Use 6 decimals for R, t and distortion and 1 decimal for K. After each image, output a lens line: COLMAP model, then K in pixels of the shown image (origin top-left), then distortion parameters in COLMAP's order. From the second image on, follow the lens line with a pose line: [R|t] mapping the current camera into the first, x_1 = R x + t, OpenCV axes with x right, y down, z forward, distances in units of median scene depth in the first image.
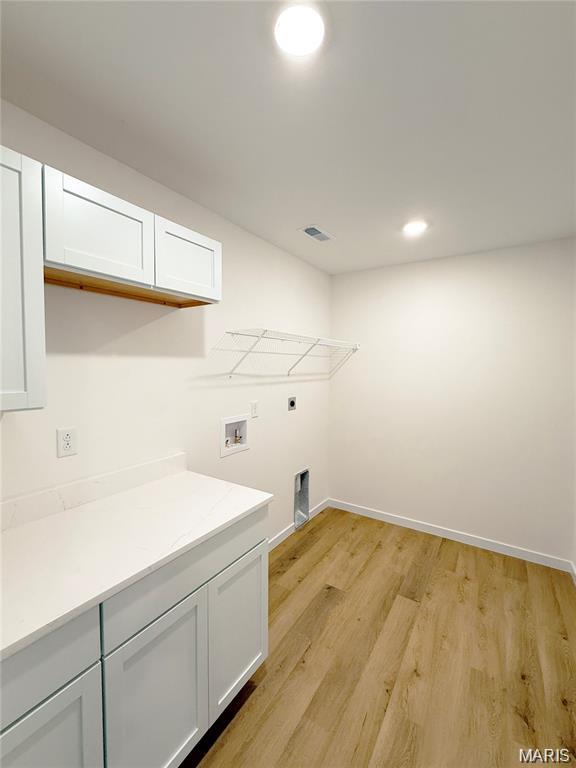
lens RADIAL K [[312.1, 0, 288.0], [0, 312.1, 384.0], [0, 0, 1]] dist [0.000715, -0.000003]
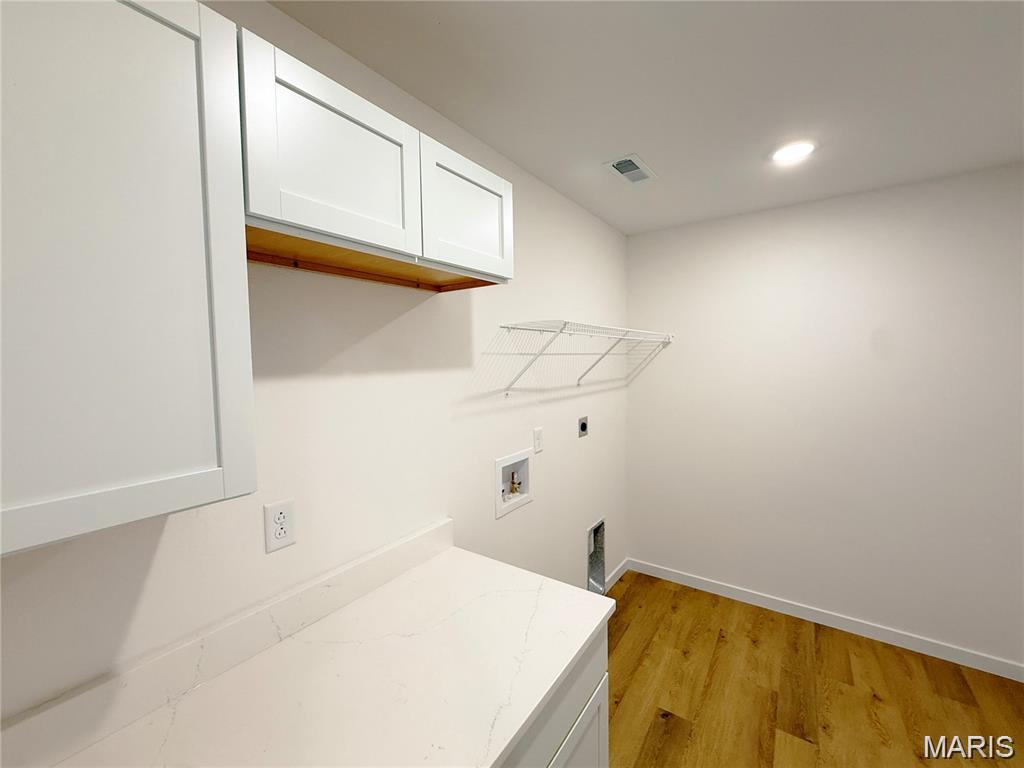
lens RADIAL K [[404.4, 0, 510.1], [0, 404.4, 386.6], [0, 0, 1]] dist [-0.001181, 0.000084]
pose [[0.999063, -0.022618, -0.036896, -0.134398], [0.022940, 0.999702, 0.008313, -0.042462], [0.036697, -0.009152, 0.999285, 0.141602]]
